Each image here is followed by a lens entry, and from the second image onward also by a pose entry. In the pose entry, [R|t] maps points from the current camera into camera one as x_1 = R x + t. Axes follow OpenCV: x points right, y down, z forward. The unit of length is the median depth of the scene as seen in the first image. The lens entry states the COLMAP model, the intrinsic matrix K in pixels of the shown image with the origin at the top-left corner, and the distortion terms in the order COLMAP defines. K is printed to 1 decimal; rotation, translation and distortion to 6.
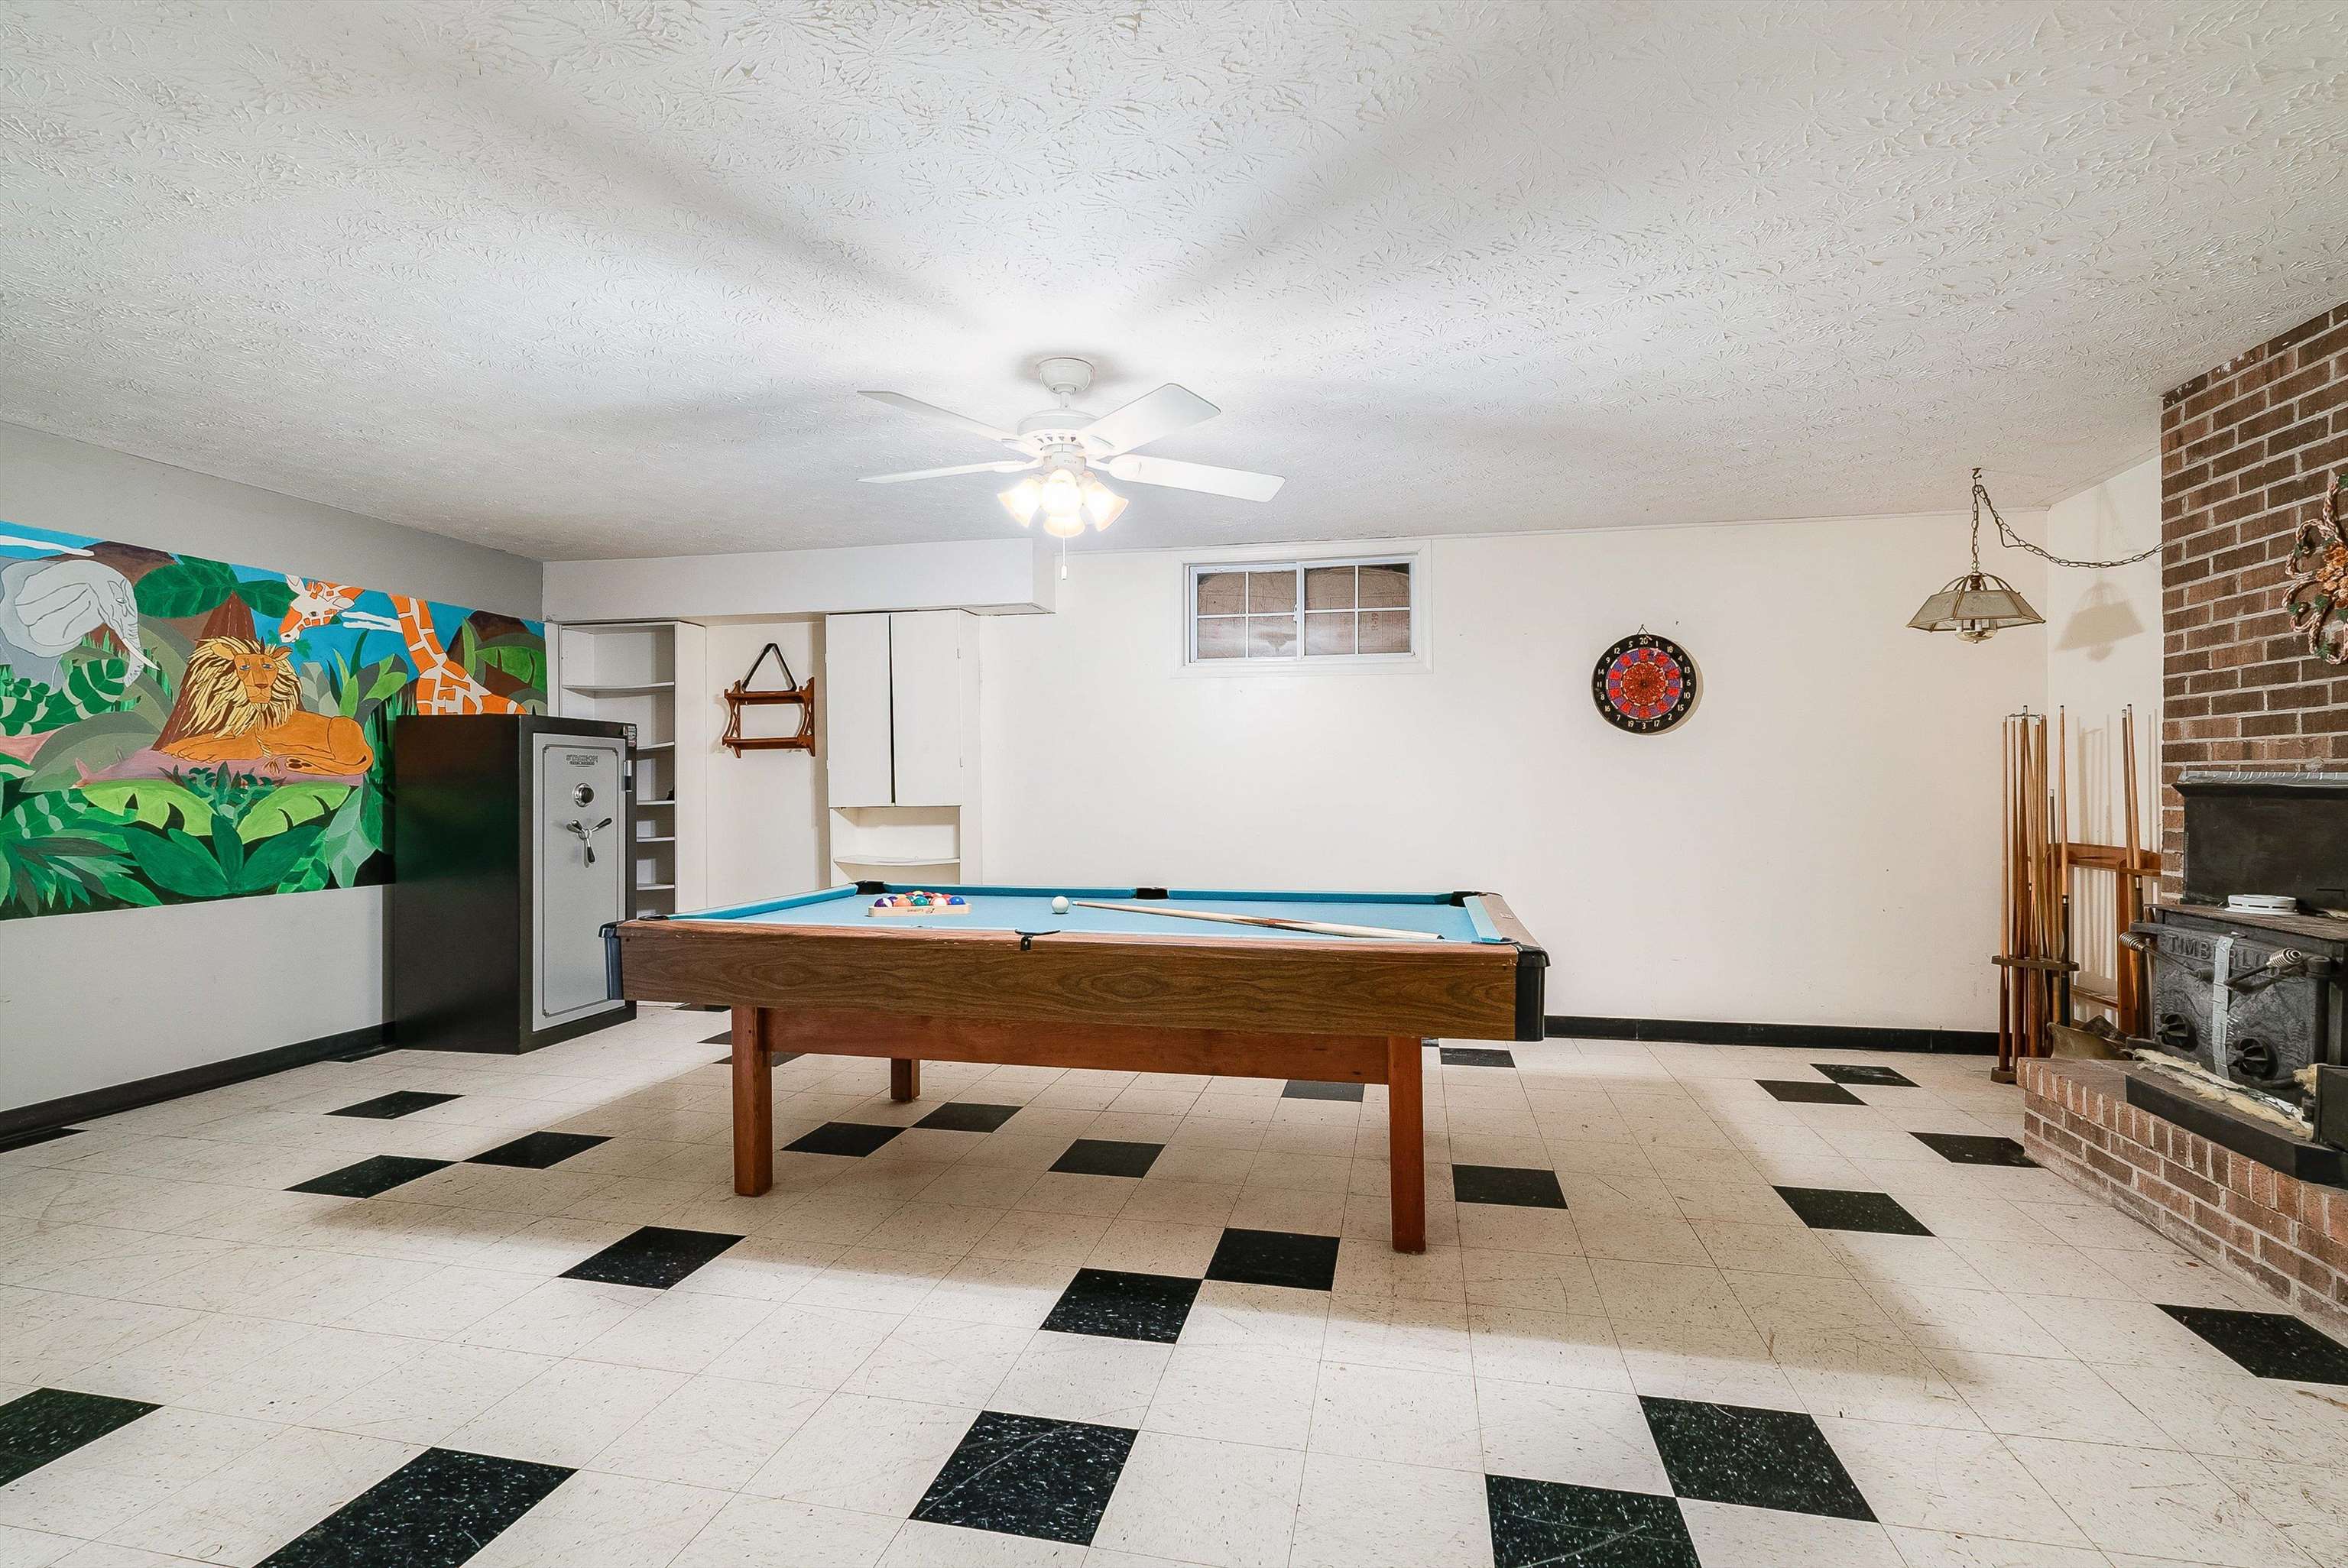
lens RADIAL K [[1053.3, 0, 1187.5], [0, 1053.3, 787.1], [0, 0, 1]] dist [-0.003471, 0.003408]
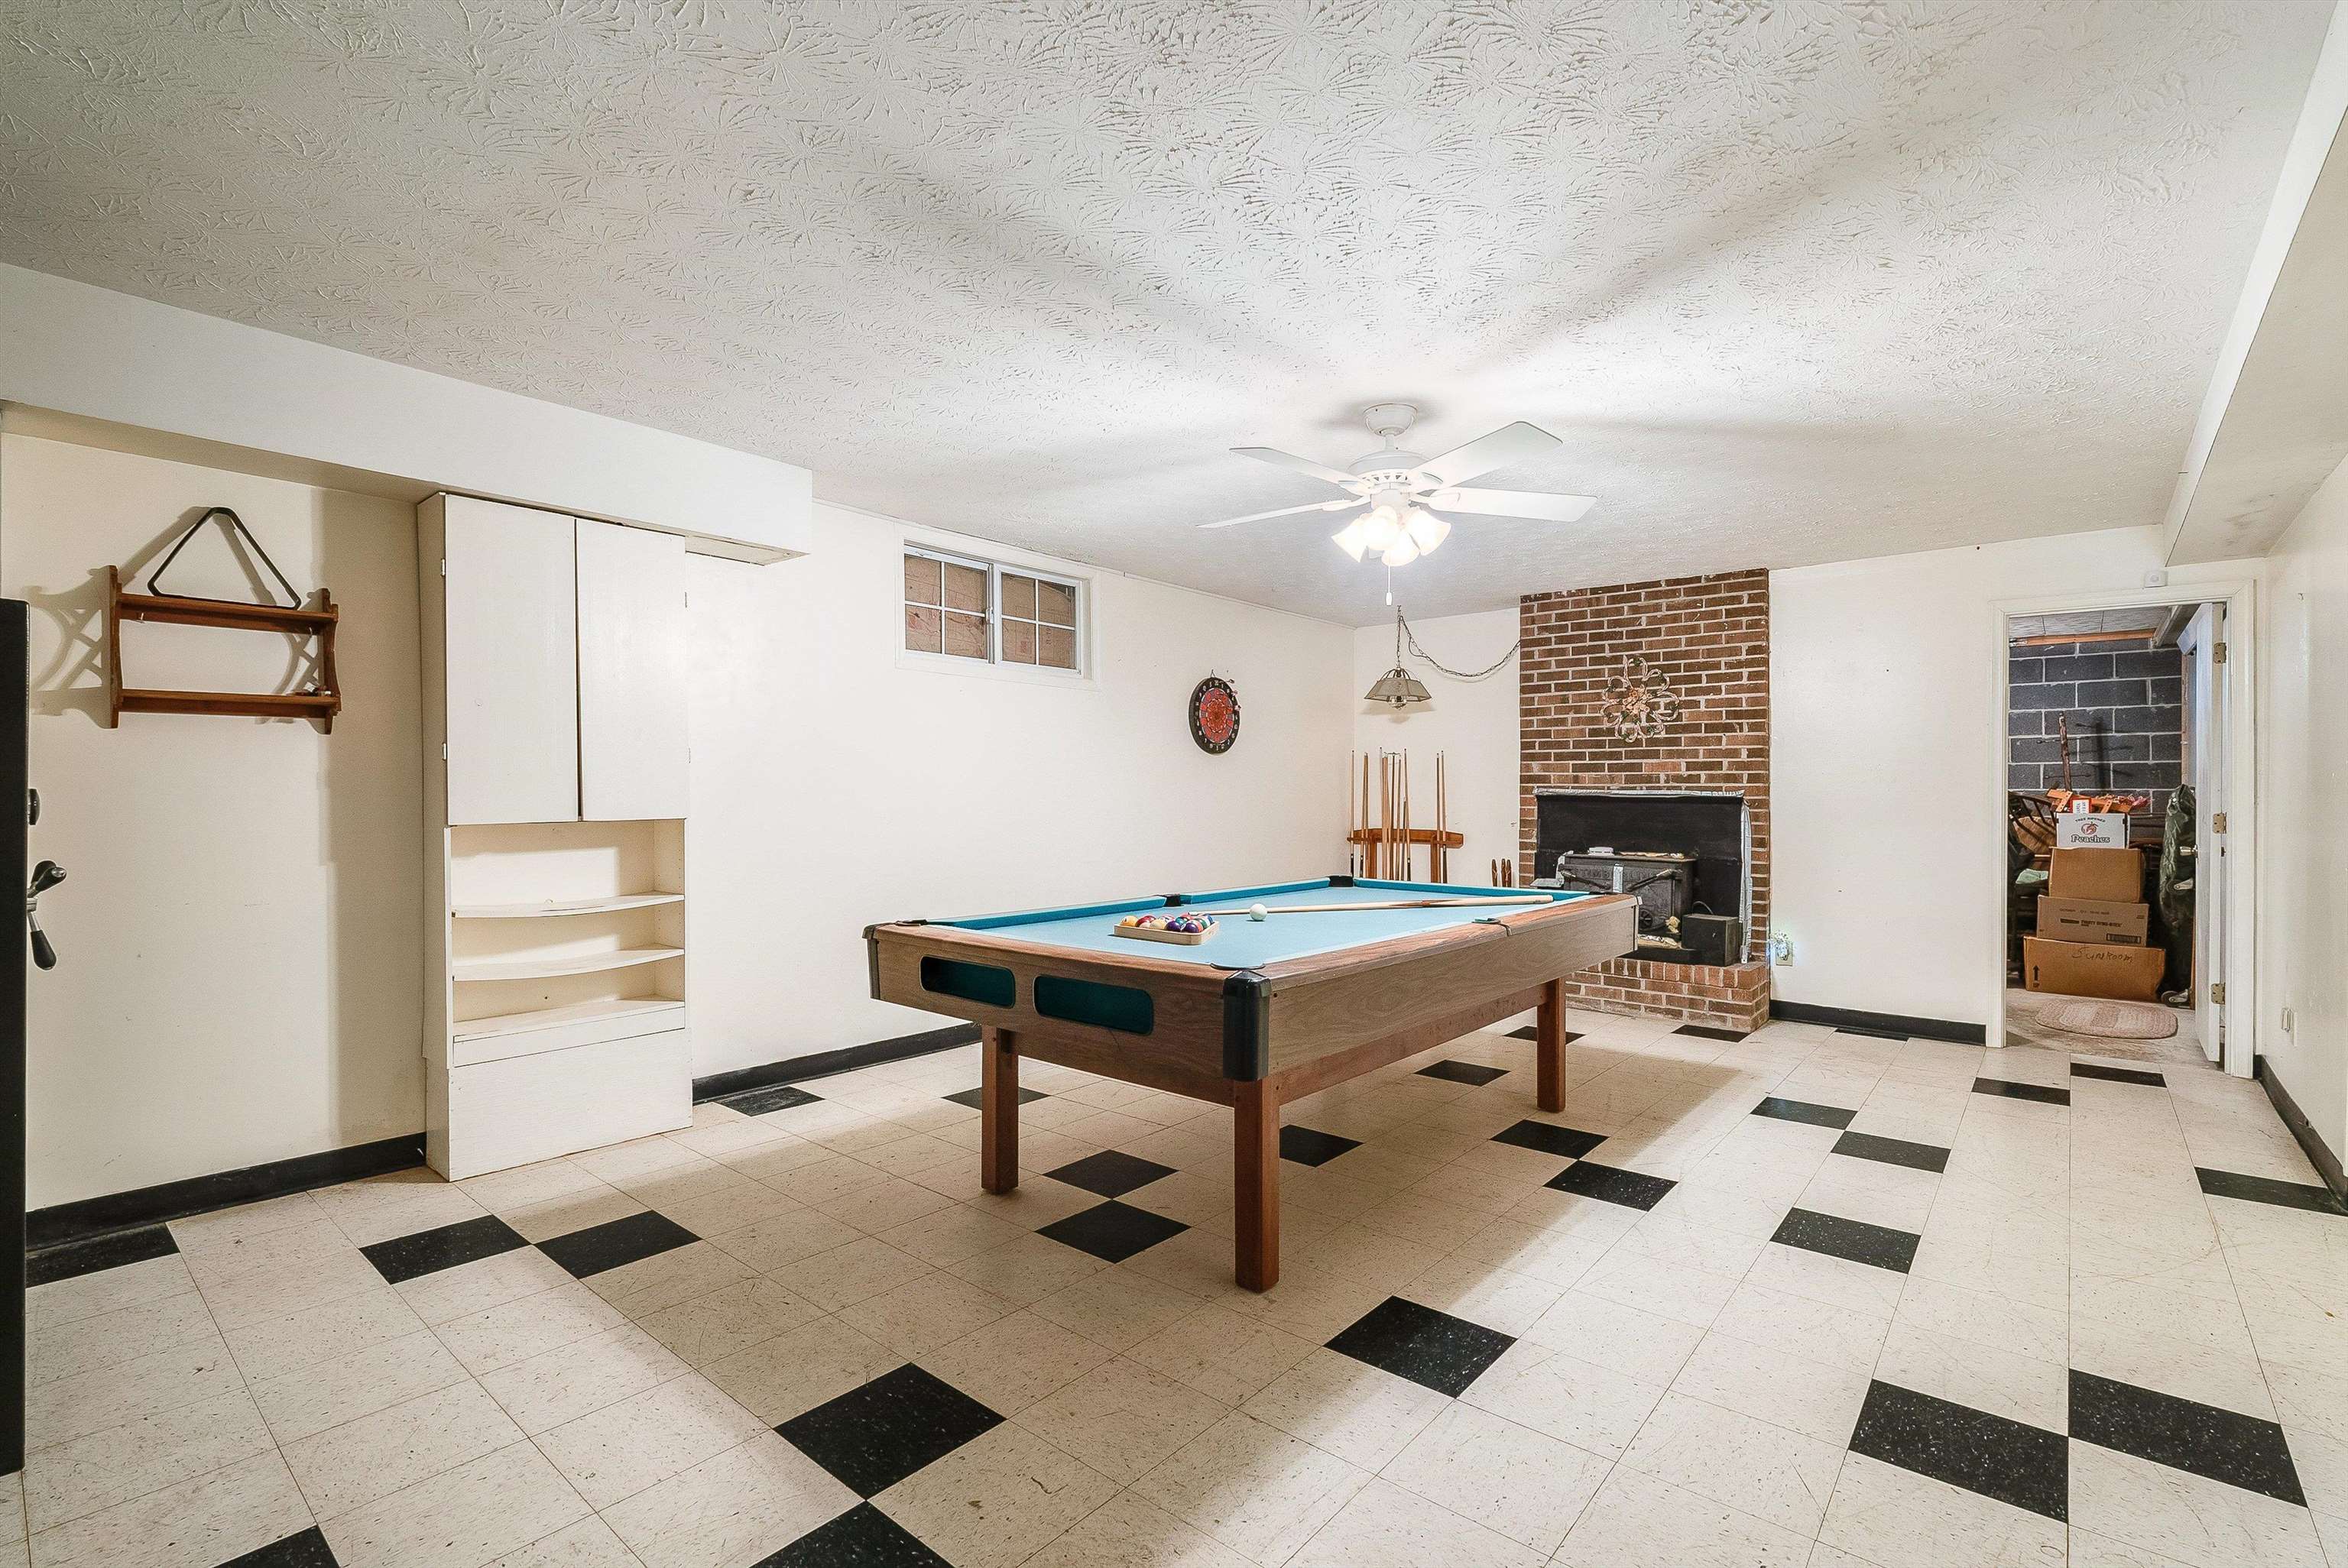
lens RADIAL K [[1053.3, 0, 1180.9], [0, 1053.3, 792.6], [0, 0, 1]] dist [-0.003471, 0.003408]
pose [[0.482158, 0.004713, 0.876072, -1.148338], [-0.004997, 0.999984, -0.002629, 0.001090], [-0.876070, -0.003111, 0.482174, 0.645550]]
